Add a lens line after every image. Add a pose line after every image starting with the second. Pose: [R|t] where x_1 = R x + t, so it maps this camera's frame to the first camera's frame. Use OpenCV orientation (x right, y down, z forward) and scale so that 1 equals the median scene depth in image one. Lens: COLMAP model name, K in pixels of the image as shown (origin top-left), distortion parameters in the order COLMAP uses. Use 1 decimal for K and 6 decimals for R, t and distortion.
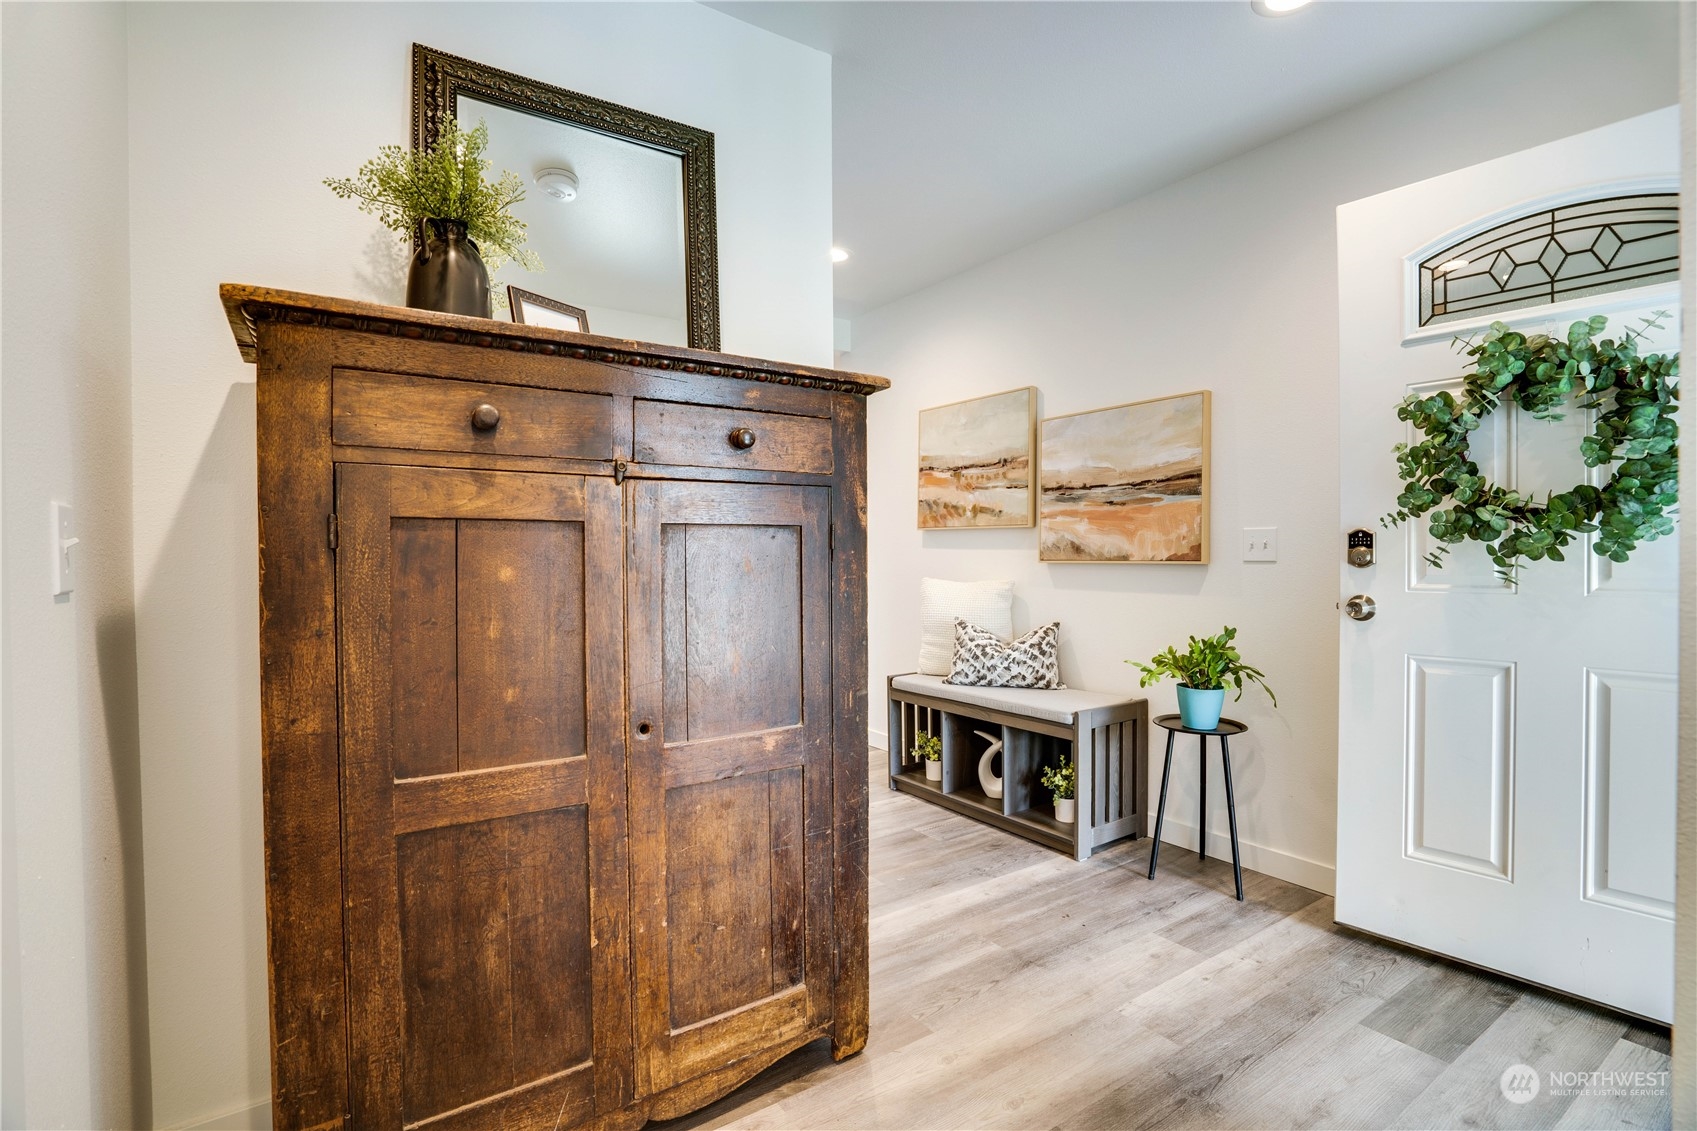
lens RADIAL K [[799.1, 0, 858.6], [0, 799.1, 563.9], [0, 0, 1]] dist [-0.049916, 0.015525]
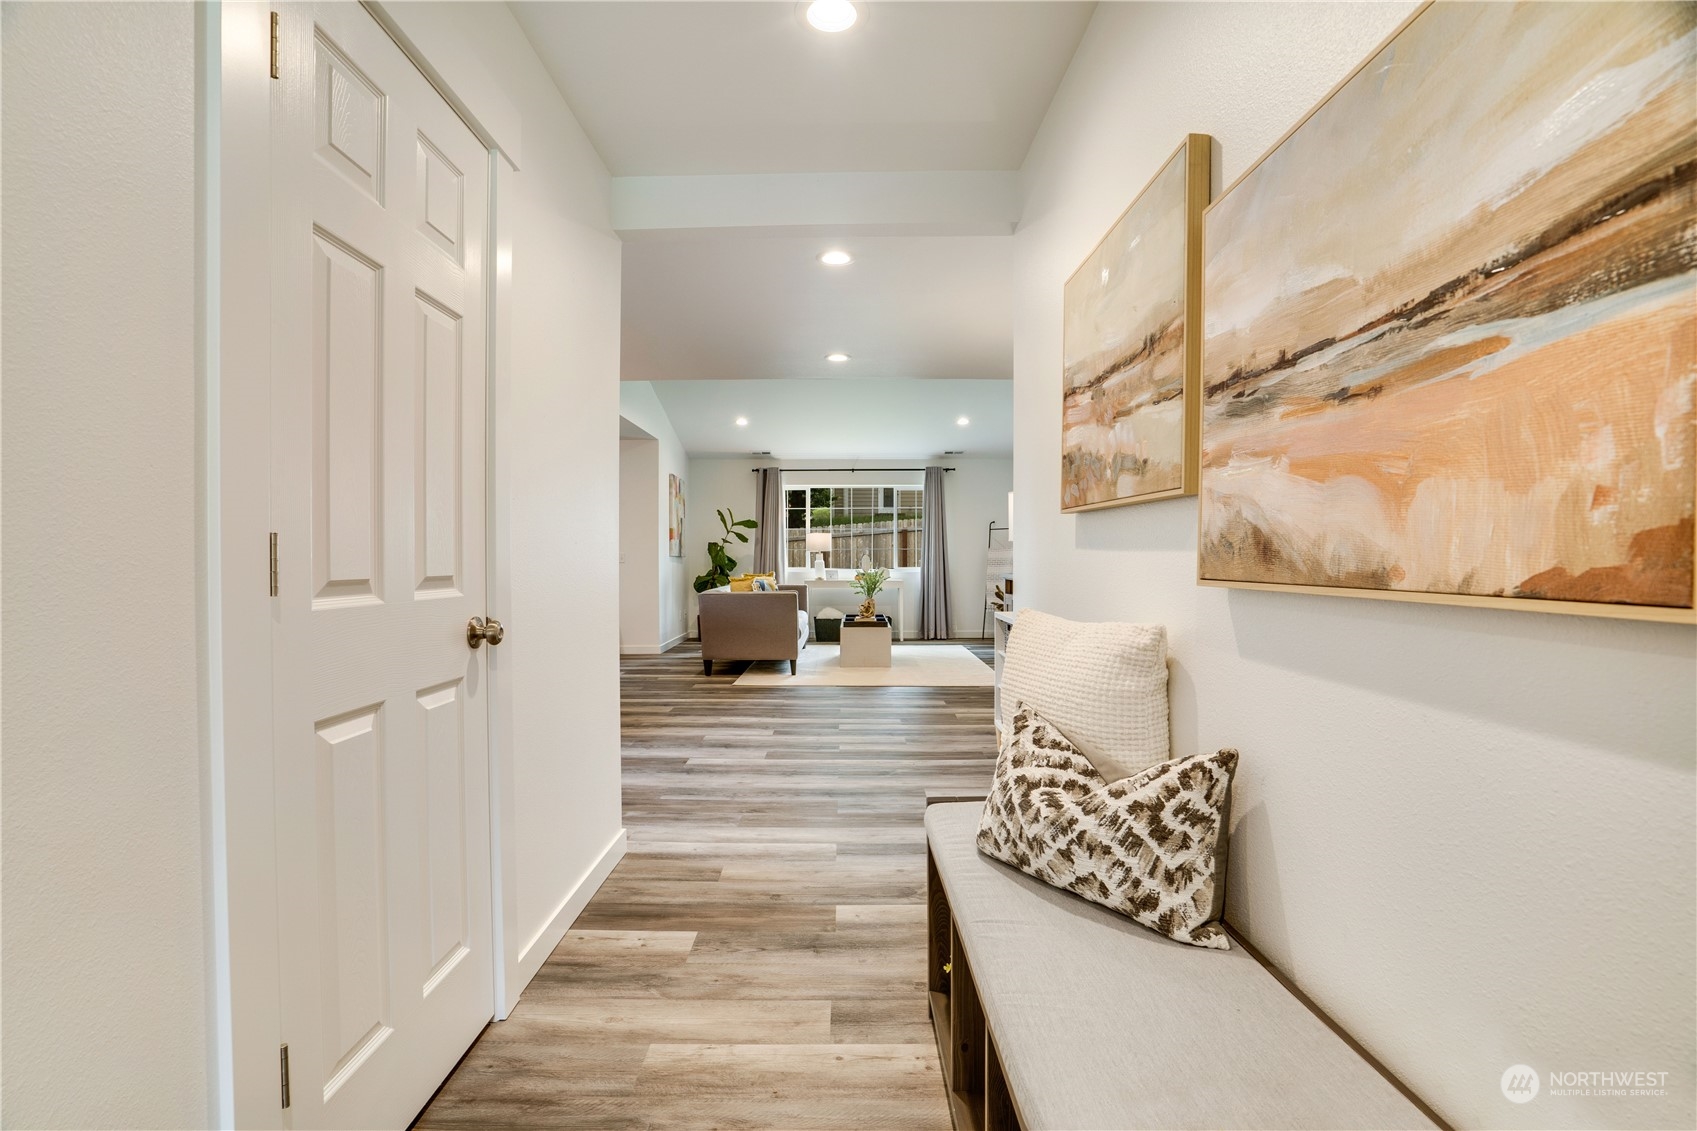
lens RADIAL K [[799.1, 0, 821.5], [0, 799.1, 565.8], [0, 0, 1]] dist [-0.049916, 0.015525]
pose [[0.818978, 0.010938, -0.573721, 0.311883], [-0.010417, 0.999937, 0.004193, -0.011033], [0.573731, 0.002543, 0.819040, 0.618323]]
